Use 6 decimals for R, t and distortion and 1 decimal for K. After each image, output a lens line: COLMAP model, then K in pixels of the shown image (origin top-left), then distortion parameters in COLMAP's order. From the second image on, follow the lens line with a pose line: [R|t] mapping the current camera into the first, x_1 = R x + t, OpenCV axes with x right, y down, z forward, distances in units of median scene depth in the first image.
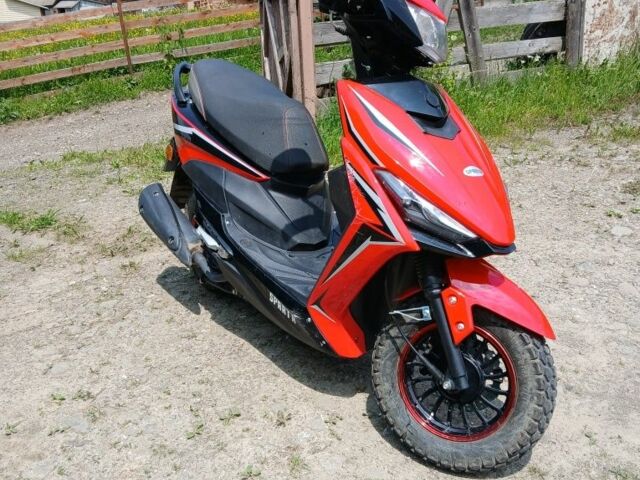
lens RADIAL K [[663.1, 0, 317.6], [0, 663.1, 237.9], [0, 0, 1]] dist [0.143944, -0.379880]
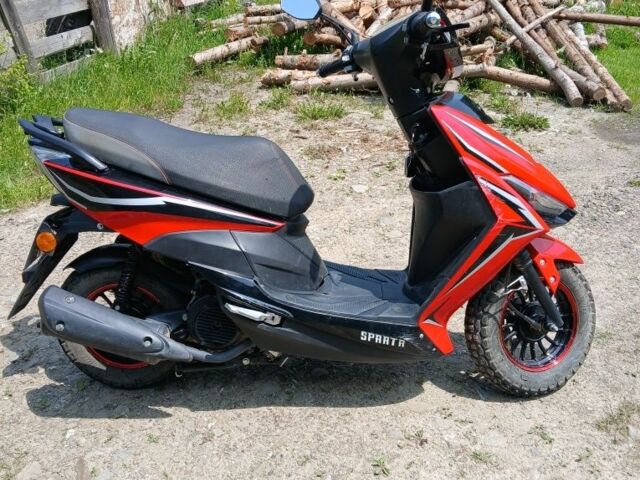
lens RADIAL K [[663.1, 0, 317.6], [0, 663.1, 237.9], [0, 0, 1]] dist [0.143944, -0.379880]
pose [[0.606952, -0.314962, 0.729663, -0.825157], [0.286804, 0.943054, 0.168502, -0.243991], [-0.741184, 0.106998, 0.662720, 0.412379]]
